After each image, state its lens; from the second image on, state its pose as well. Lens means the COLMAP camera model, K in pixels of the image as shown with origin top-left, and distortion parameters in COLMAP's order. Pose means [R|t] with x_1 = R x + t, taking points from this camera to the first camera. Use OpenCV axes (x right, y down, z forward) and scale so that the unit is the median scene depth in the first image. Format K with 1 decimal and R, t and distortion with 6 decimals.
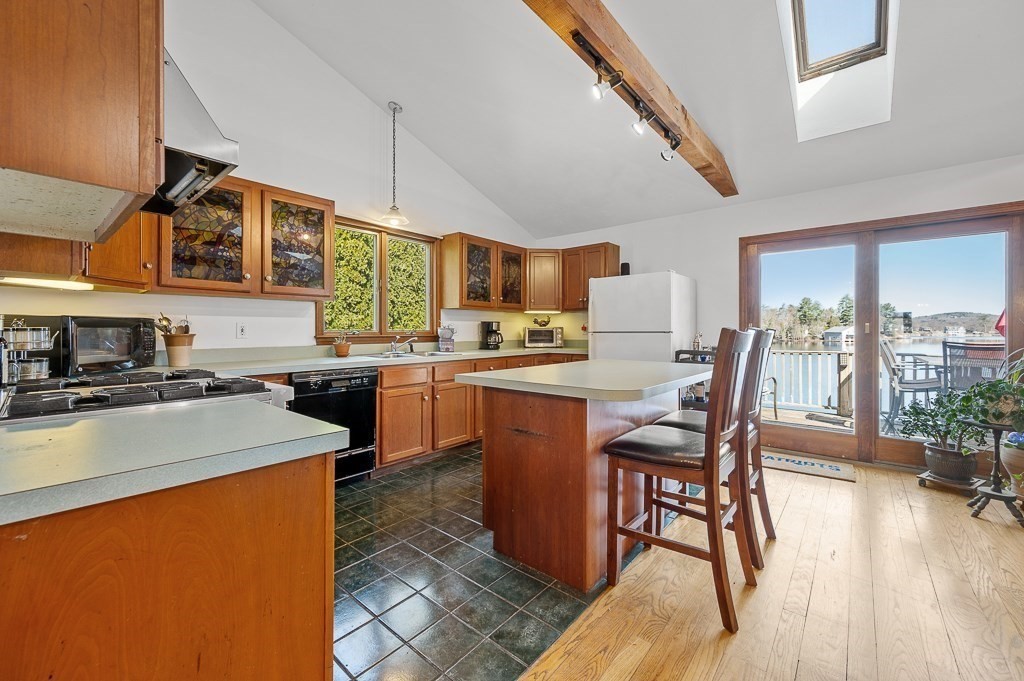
lens RADIAL K [[406.1, 0, 510.7], [0, 406.1, 328.4], [0, 0, 1]] dist [-0.000250, -0.000133]
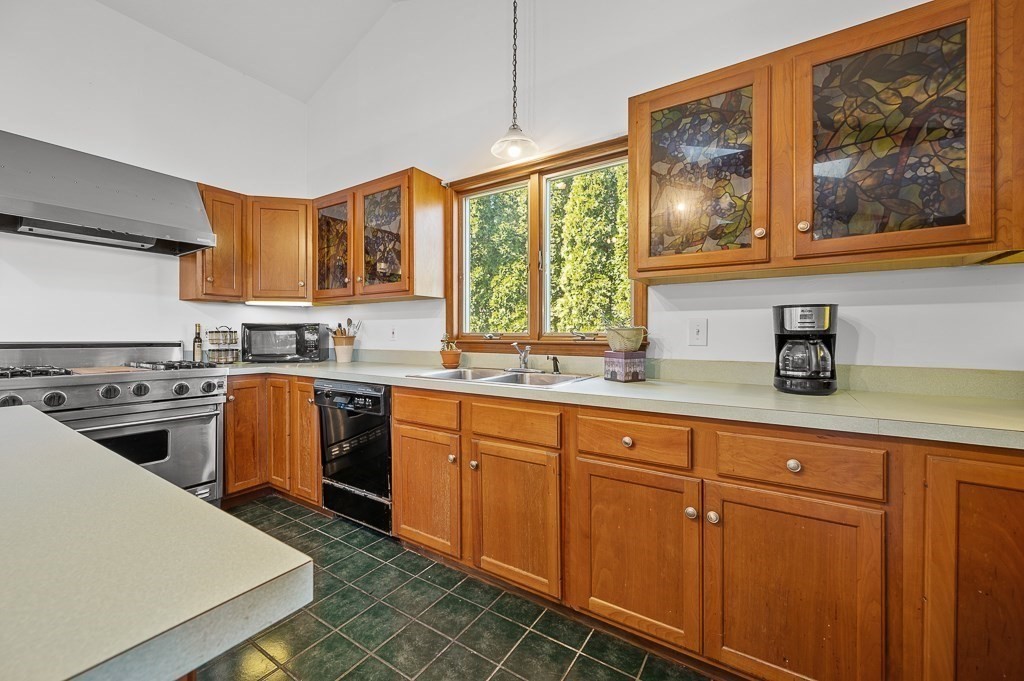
lens RADIAL K [[406.5, 0, 509.9], [0, 406.5, 334.5], [0, 0, 1]] dist [0.003565, -0.000235]
pose [[0.124702, 0.001781, -0.992193, 0.363726], [0.004444, 0.999987, 0.002354, 0.007602], [0.992184, -0.004703, 0.124692, 1.086179]]
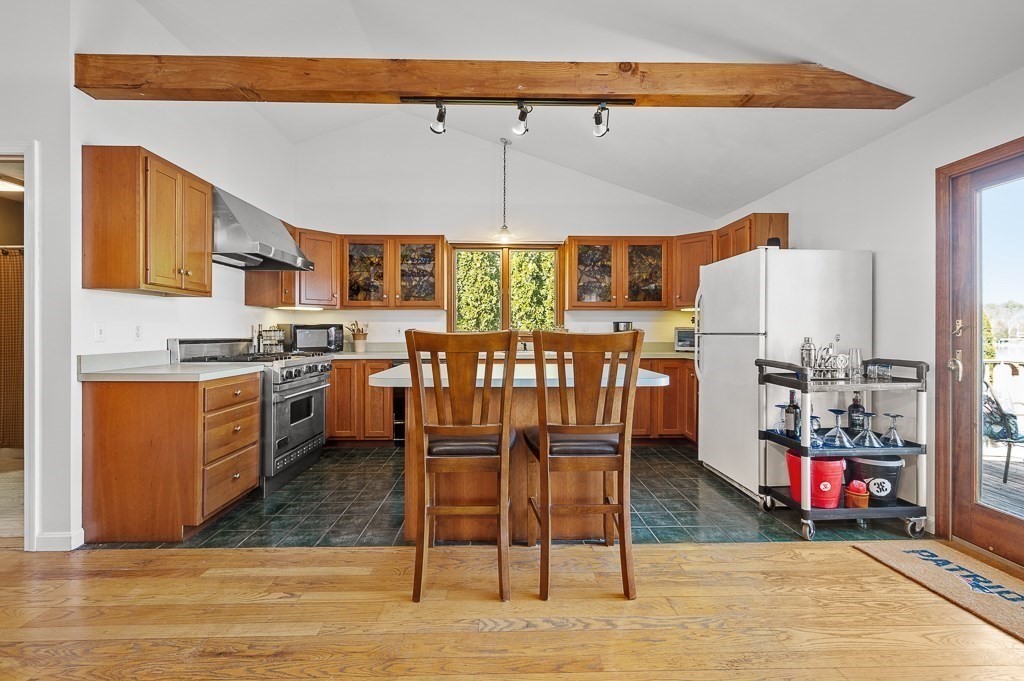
lens RADIAL K [[440.2, 0, 509.4], [0, 440.2, 329.0], [0, 0, 1]] dist [-0.000316, -0.000474]
pose [[0.668320, 0.000467, -0.743873, 0.795975], [0.002255, 0.999994, 0.002654, -0.005328], [0.743870, -0.003451, 0.668315, 0.185970]]
